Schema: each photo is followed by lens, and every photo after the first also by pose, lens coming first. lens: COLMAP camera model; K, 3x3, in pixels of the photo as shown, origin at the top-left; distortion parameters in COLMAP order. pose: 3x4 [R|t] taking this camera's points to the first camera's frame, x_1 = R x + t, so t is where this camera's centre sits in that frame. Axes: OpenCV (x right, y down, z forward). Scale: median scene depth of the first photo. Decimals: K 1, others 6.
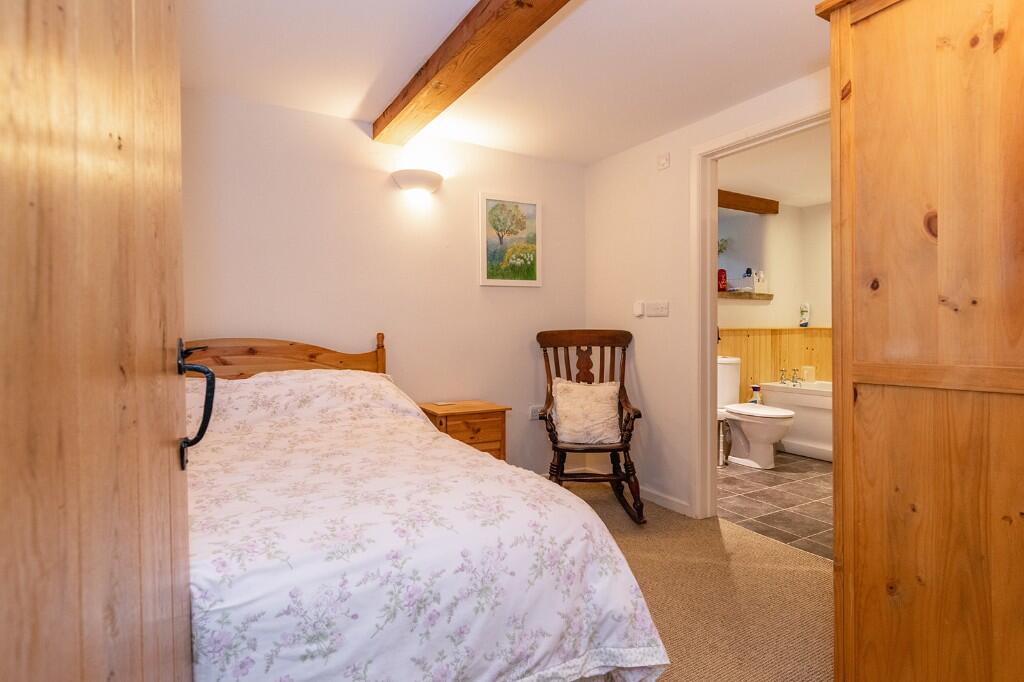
lens RADIAL K [[544.2, 0, 516.0], [0, 544.2, 329.7], [0, 0, 1]] dist [-0.001288, -0.000146]
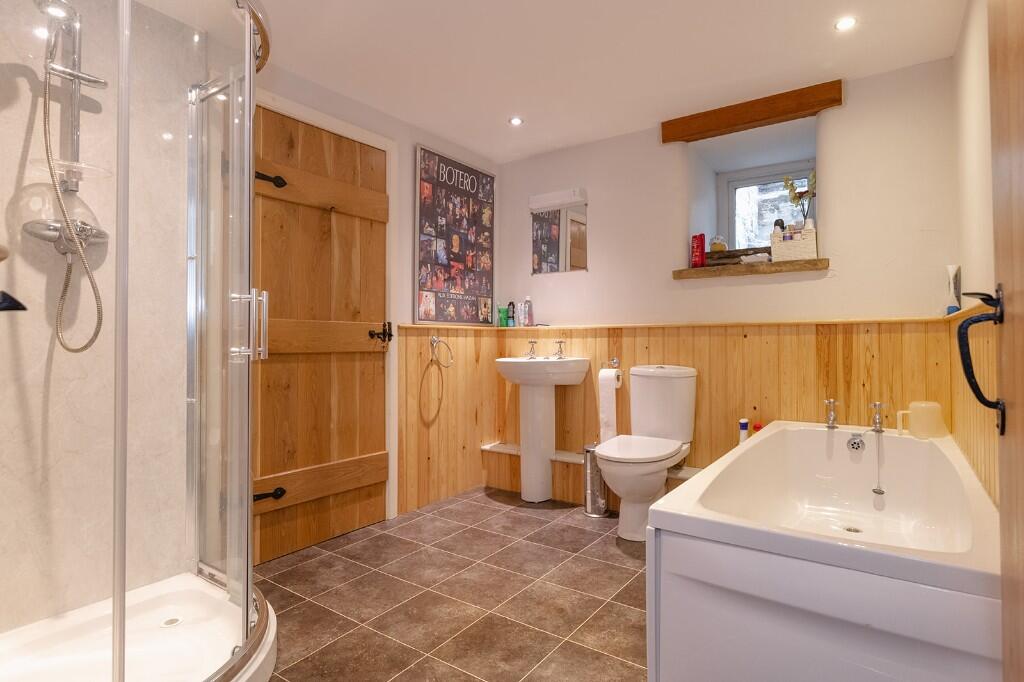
lens RADIAL K [[544.2, 0, 516.0], [0, 544.2, 329.7], [0, 0, 1]] dist [-0.001288, -0.000146]
pose [[0.411650, -0.011295, -0.911272, 1.172890], [0.002579, 0.999934, -0.011229, 0.014434], [0.911338, 0.002272, 0.411652, 0.710173]]
